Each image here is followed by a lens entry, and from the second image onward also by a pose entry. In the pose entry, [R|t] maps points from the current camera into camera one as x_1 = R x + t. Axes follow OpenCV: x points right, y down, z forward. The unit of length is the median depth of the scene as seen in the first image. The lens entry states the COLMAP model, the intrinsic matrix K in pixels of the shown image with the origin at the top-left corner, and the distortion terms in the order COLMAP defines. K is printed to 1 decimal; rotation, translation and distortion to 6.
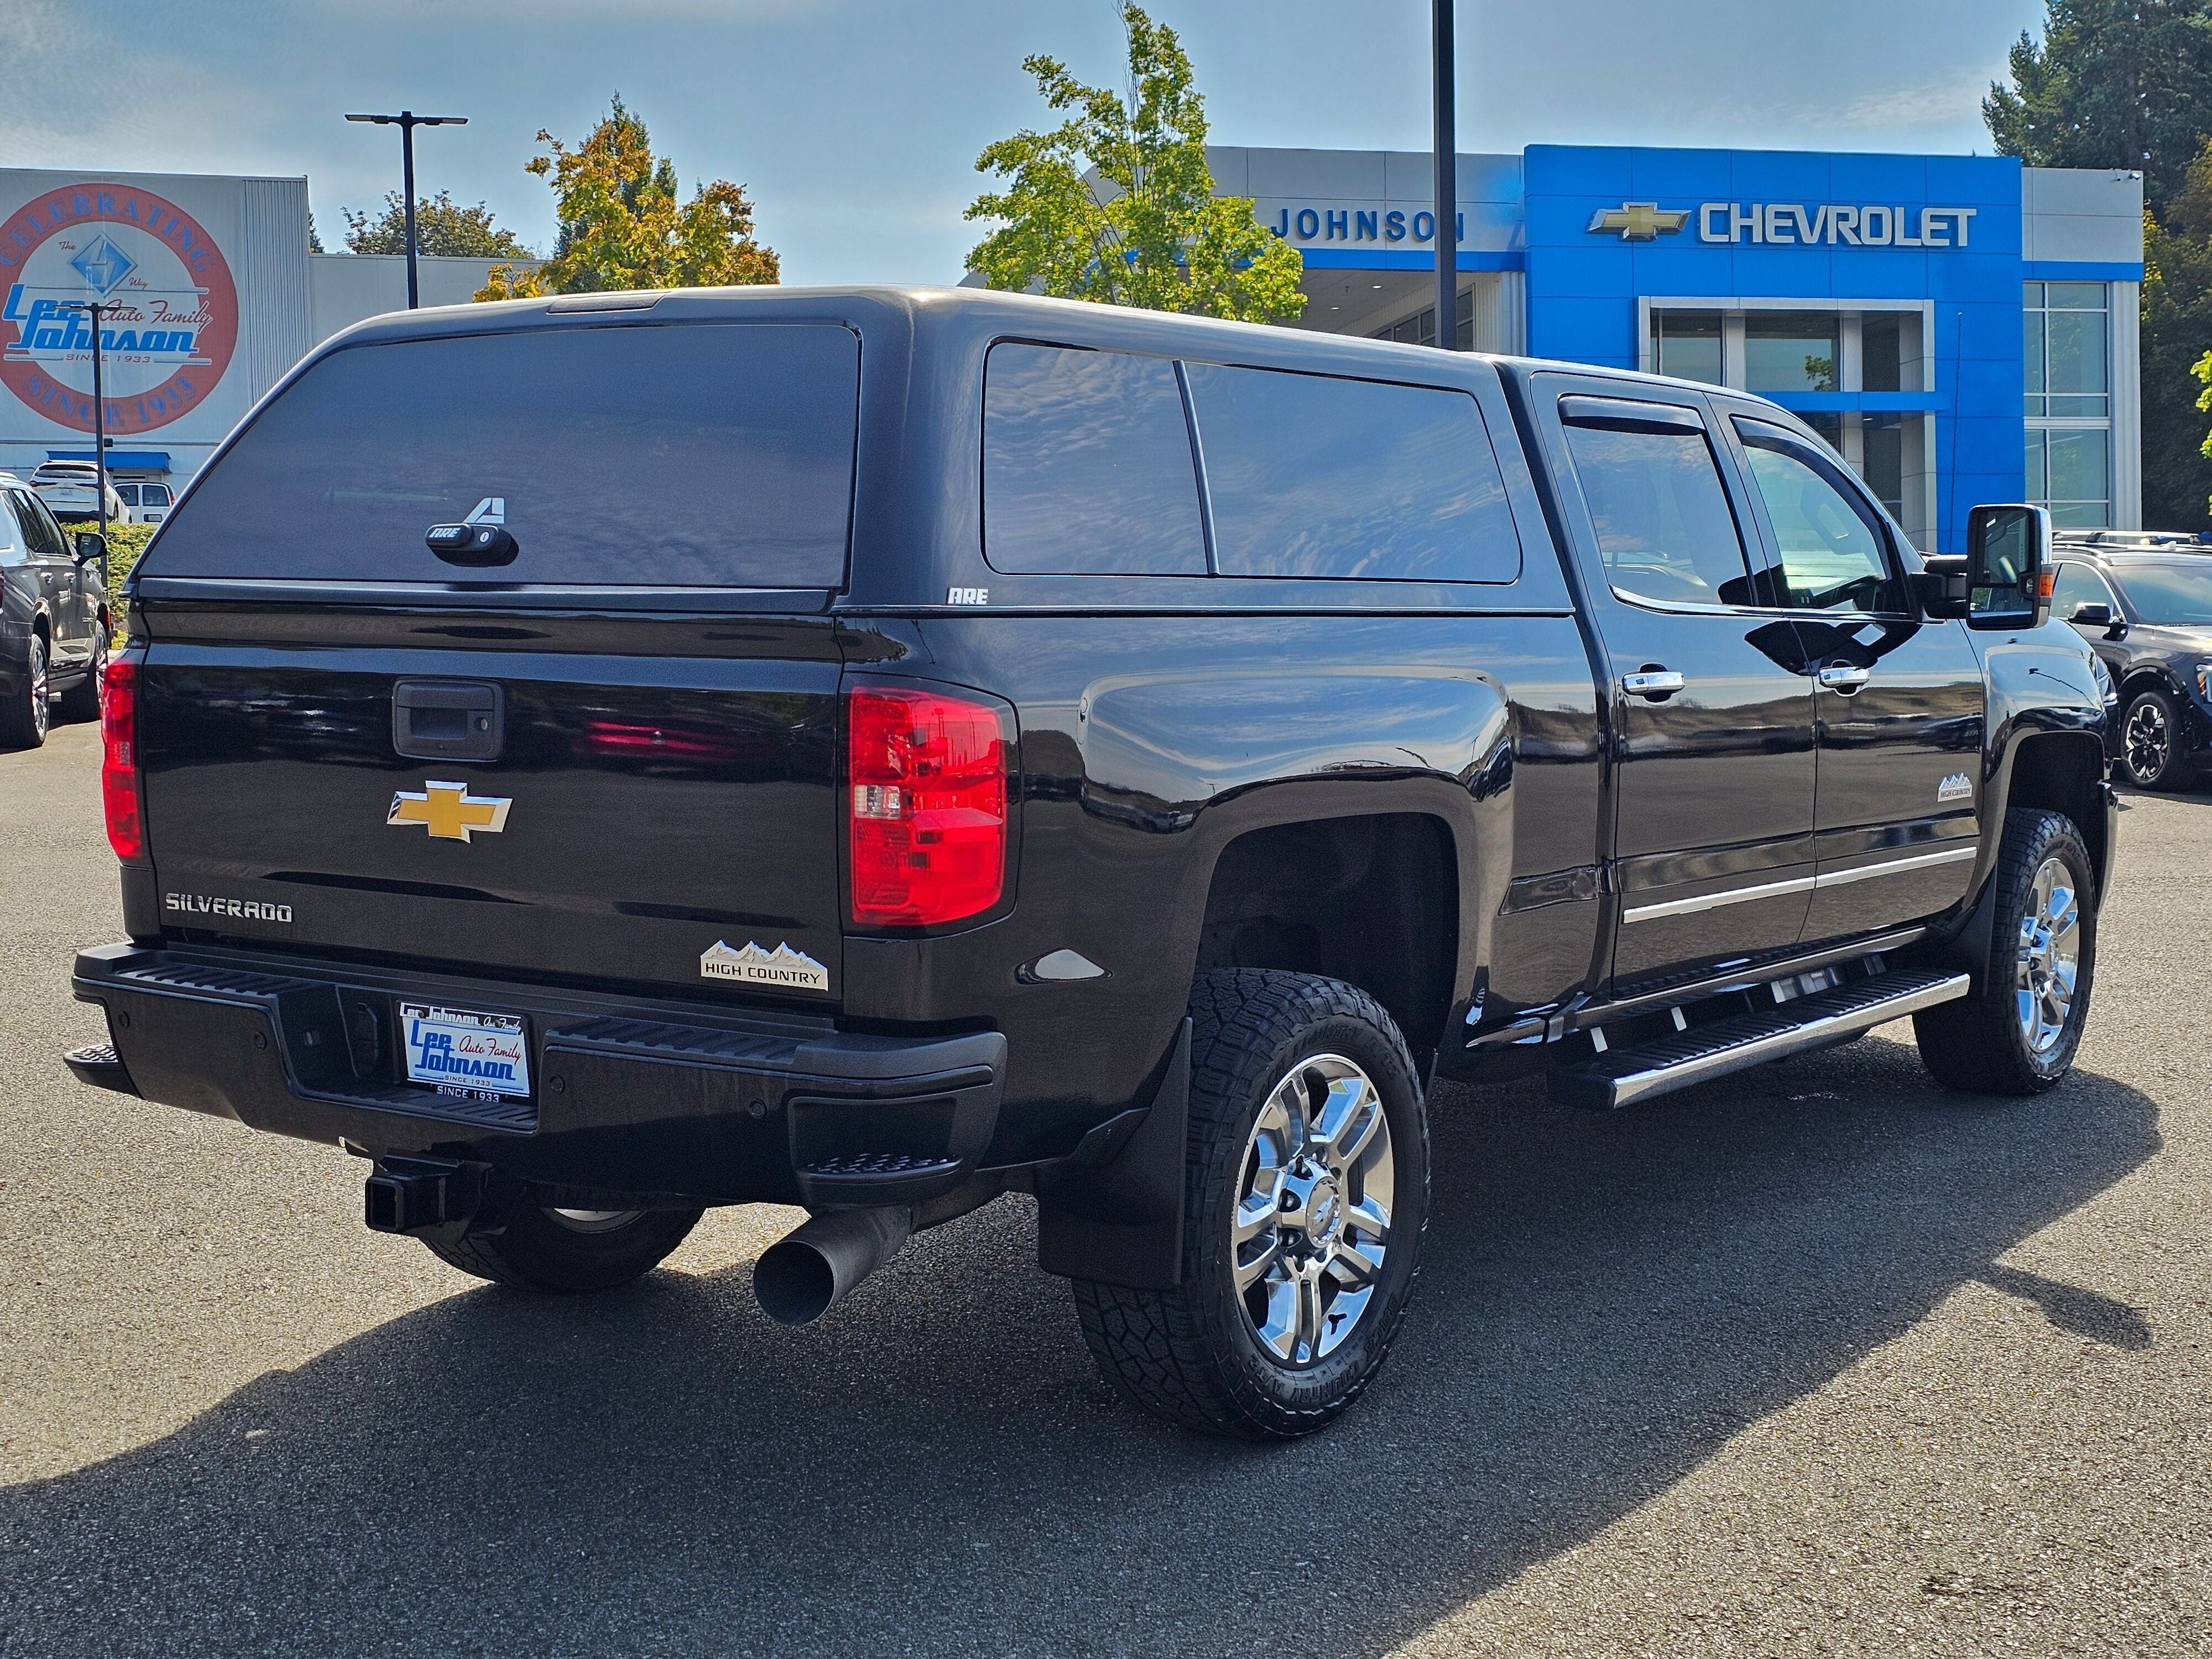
lens RADIAL K [[3026.4, 0, 1105.5], [0, 3026.4, 765.9], [0, 0, 1]] dist [0.117871, -0.088912]
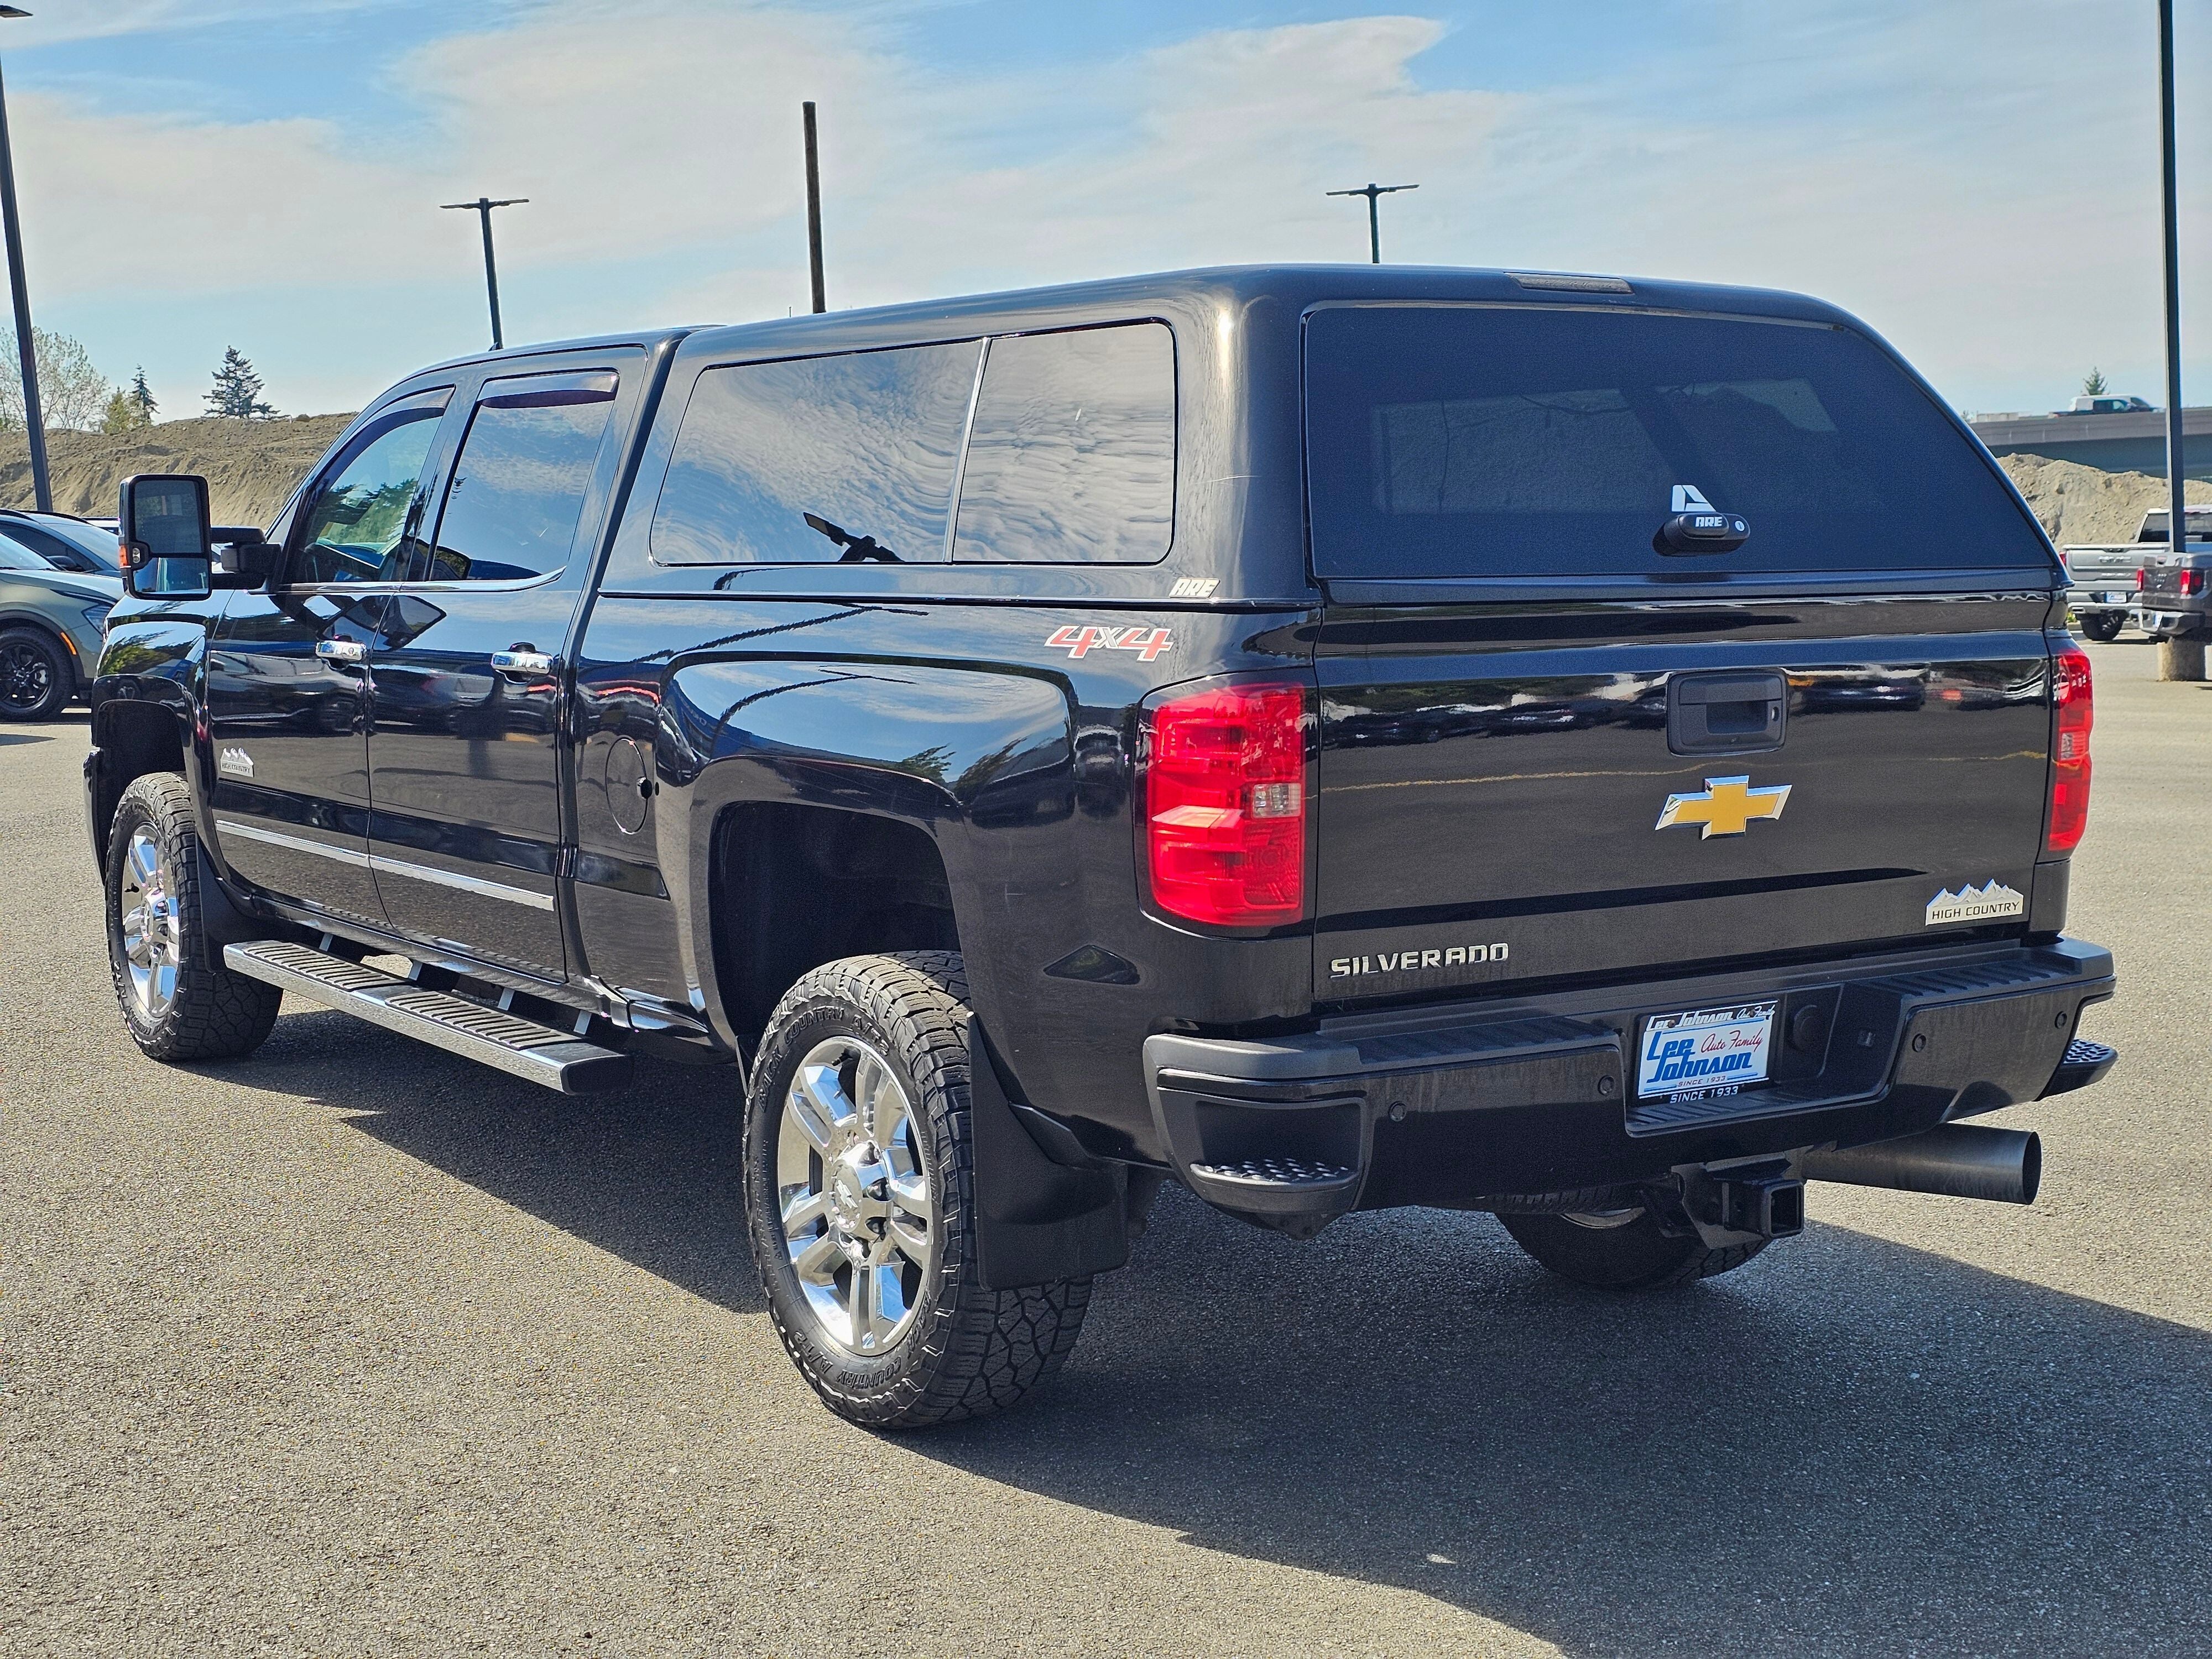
lens RADIAL K [[3026.4, 0, 1105.5], [0, 3026.4, 765.9], [0, 0, 1]] dist [0.117871, -0.088912]
pose [[0.353998, -0.082880, 0.931566, -1.164865], [0.065737, 0.995807, 0.063616, -0.071232], [-0.932933, 0.038718, 0.357962, 0.815659]]
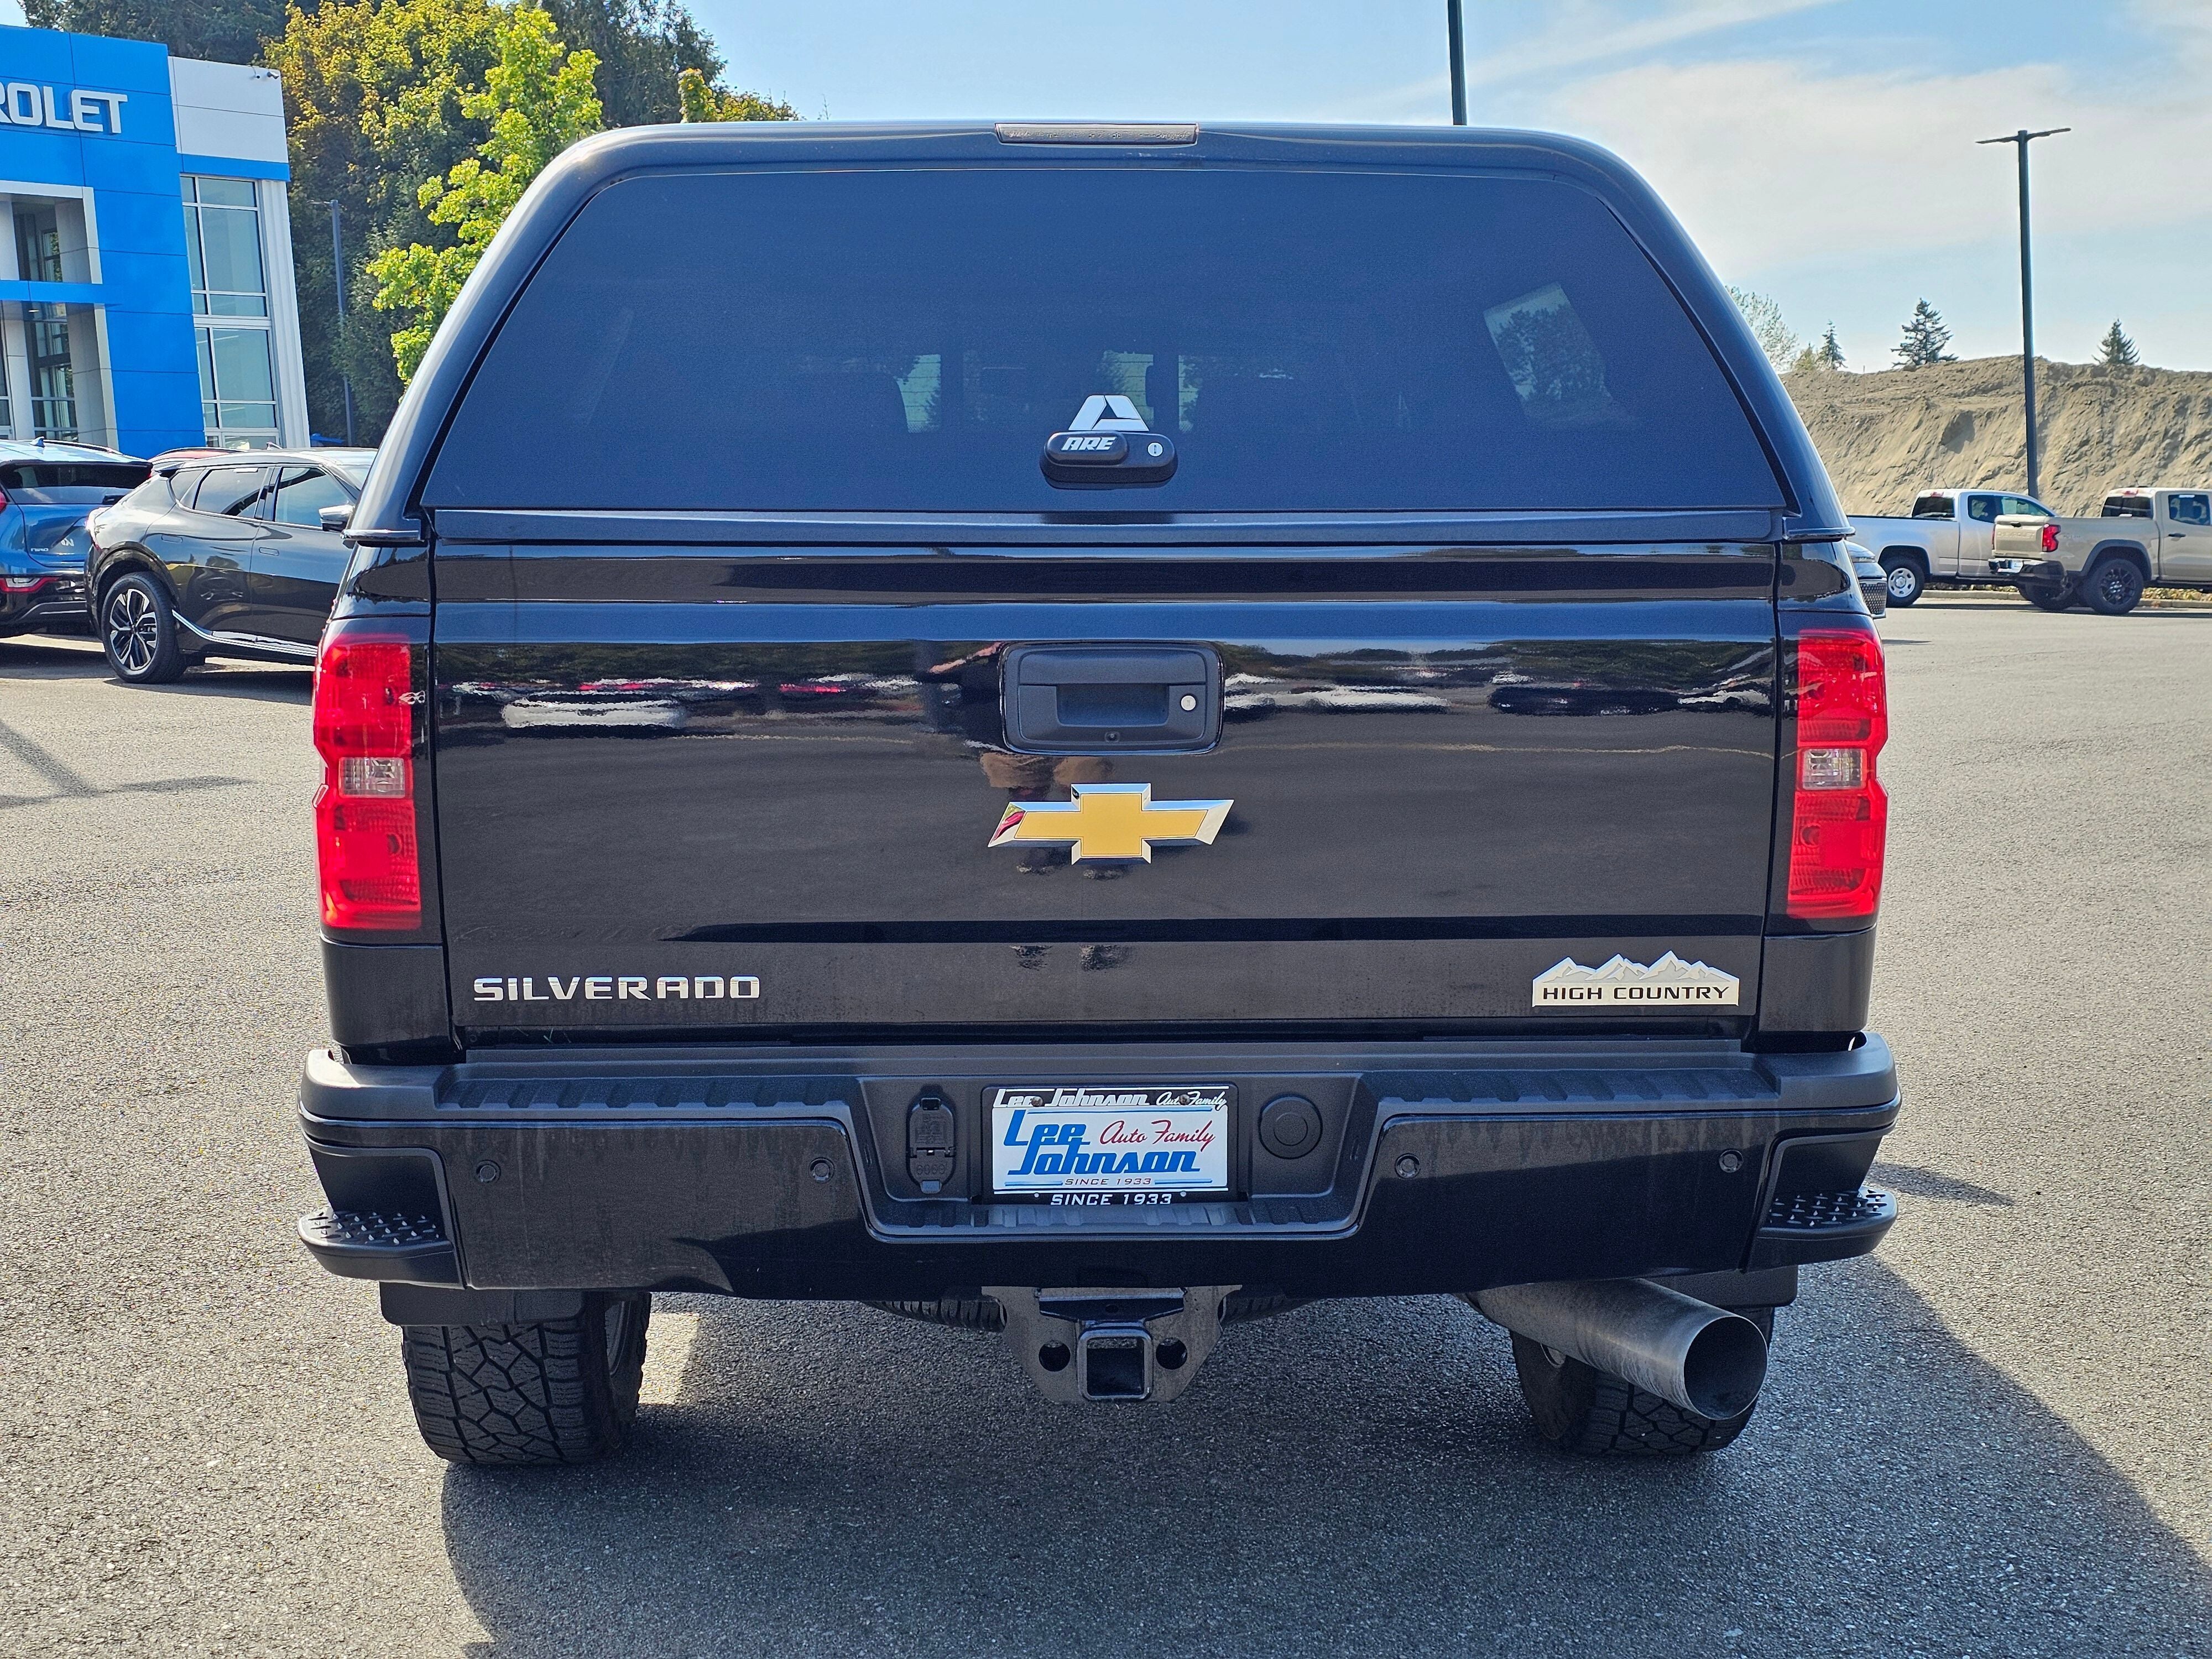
lens RADIAL K [[2960.0, 0, 1138.3], [0, 2960.0, 823.5], [0, 0, 1]] dist [0.232394, -0.557512]
pose [[0.791119, -0.077352, 0.606751, -0.629253], [0.045183, 0.996652, 0.068145, -0.032370], [-0.609991, -0.026496, 0.791965, 0.419254]]
